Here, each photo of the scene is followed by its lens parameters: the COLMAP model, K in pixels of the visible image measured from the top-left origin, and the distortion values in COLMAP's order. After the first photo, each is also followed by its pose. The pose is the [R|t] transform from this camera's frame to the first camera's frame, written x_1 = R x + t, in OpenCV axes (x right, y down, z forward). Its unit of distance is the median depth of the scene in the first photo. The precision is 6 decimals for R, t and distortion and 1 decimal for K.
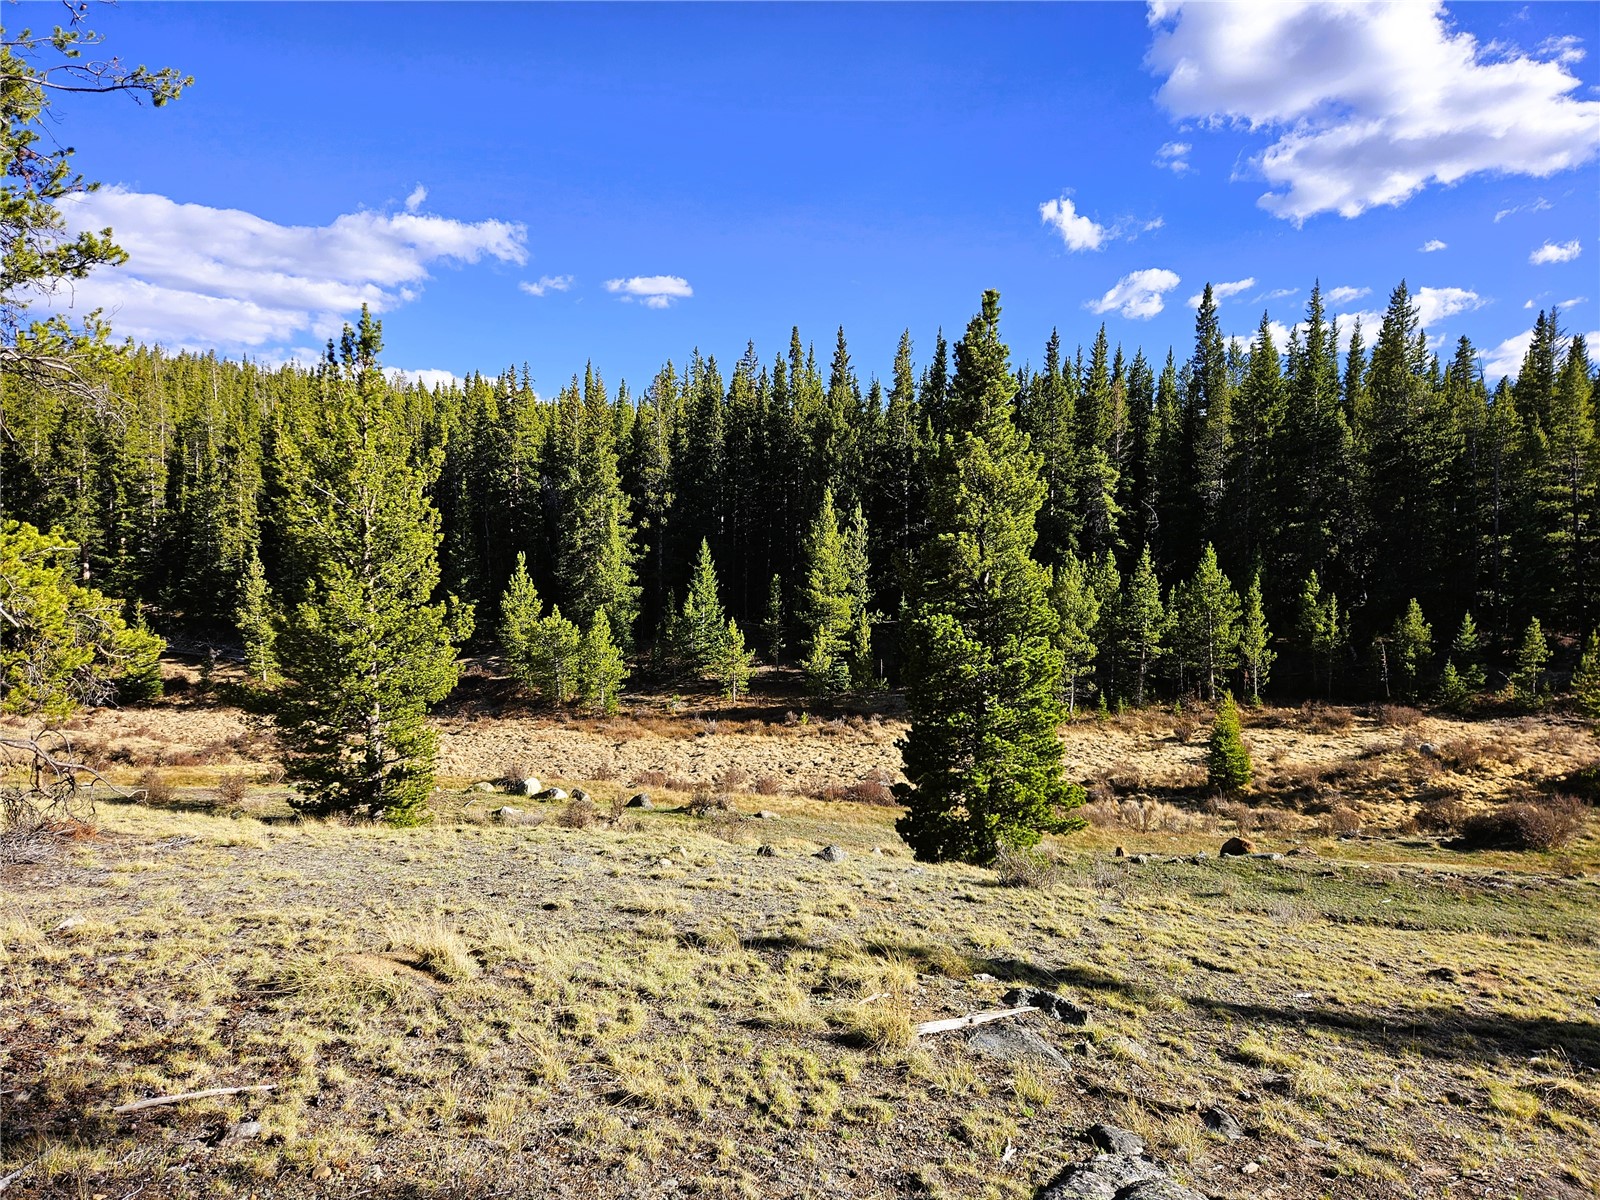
lens RADIAL K [[1064.8, 0, 788.7], [0, 1064.8, 598.8], [0, 0, 1]] dist [0.078785, -0.063937]
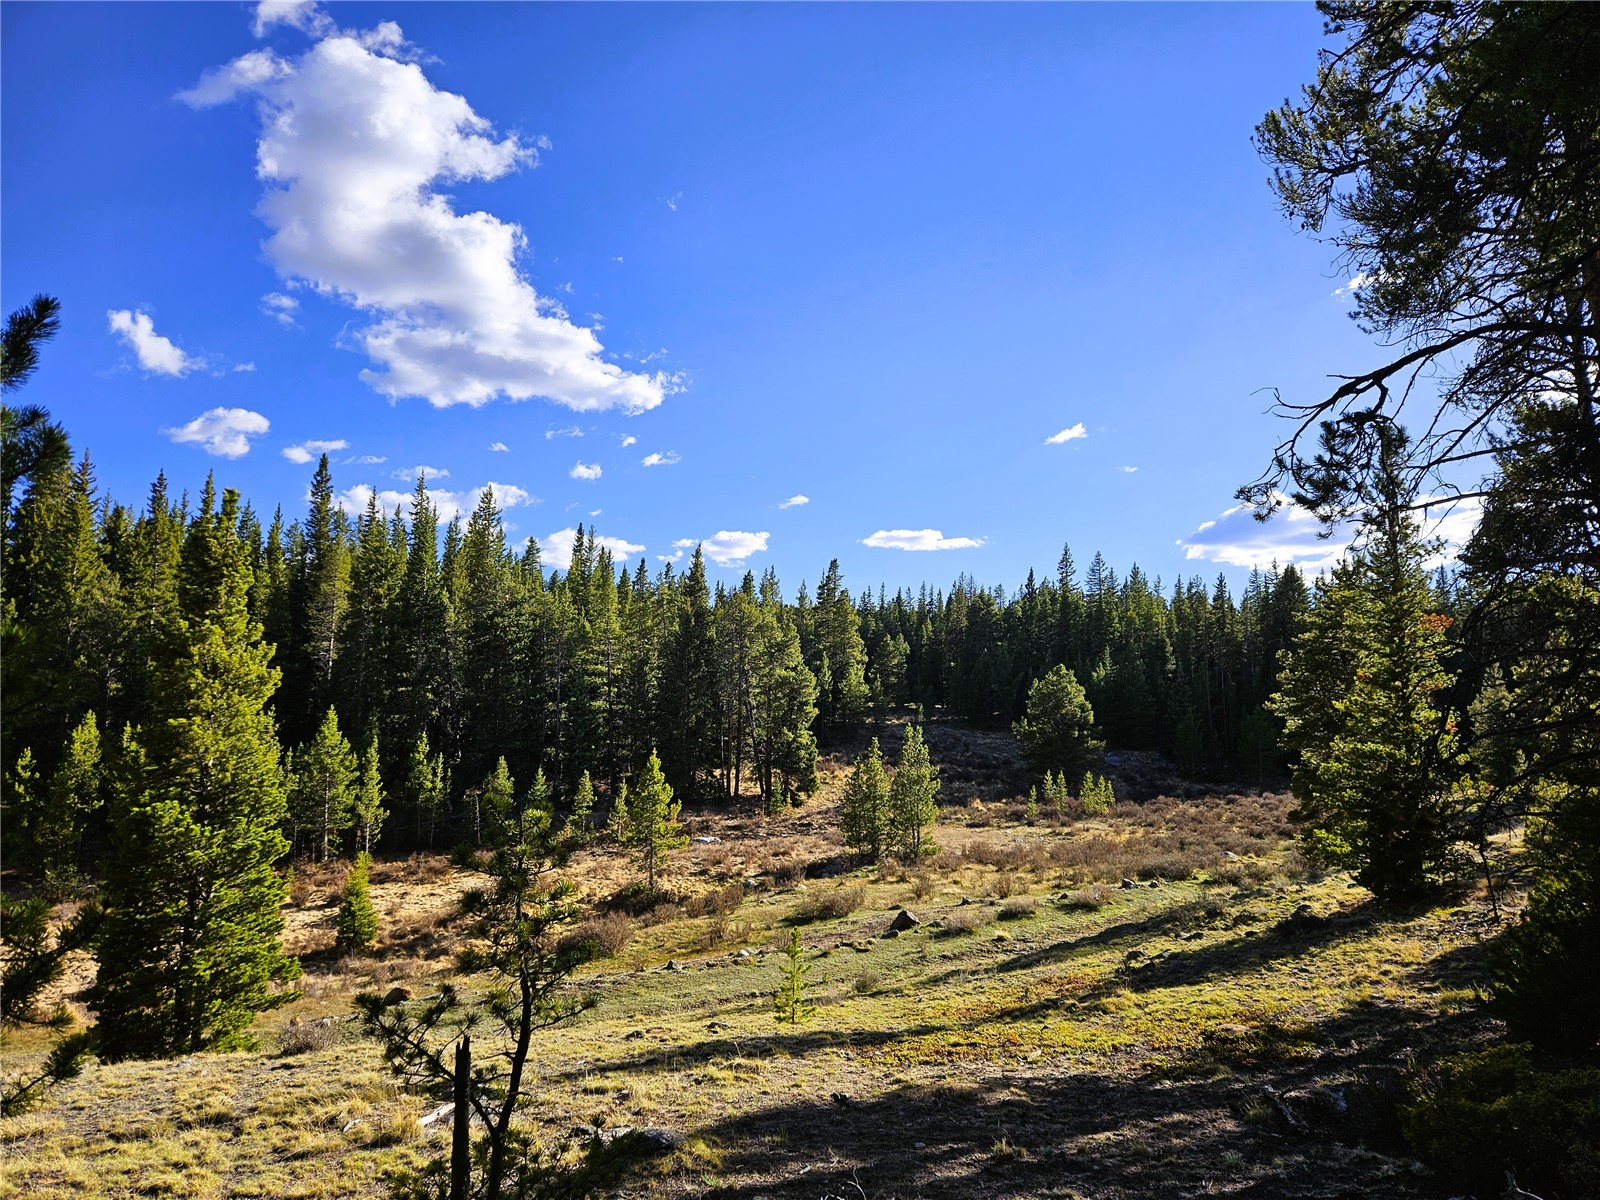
lens RADIAL K [[1064.8, 0, 788.7], [0, 1064.8, 598.8], [0, 0, 1]] dist [0.078785, -0.063937]
pose [[0.689543, 0.091326, 0.718464, -0.103908], [0.010019, 0.990720, -0.135549, -0.014807], [-0.724176, 0.100665, 0.682229, -0.066883]]
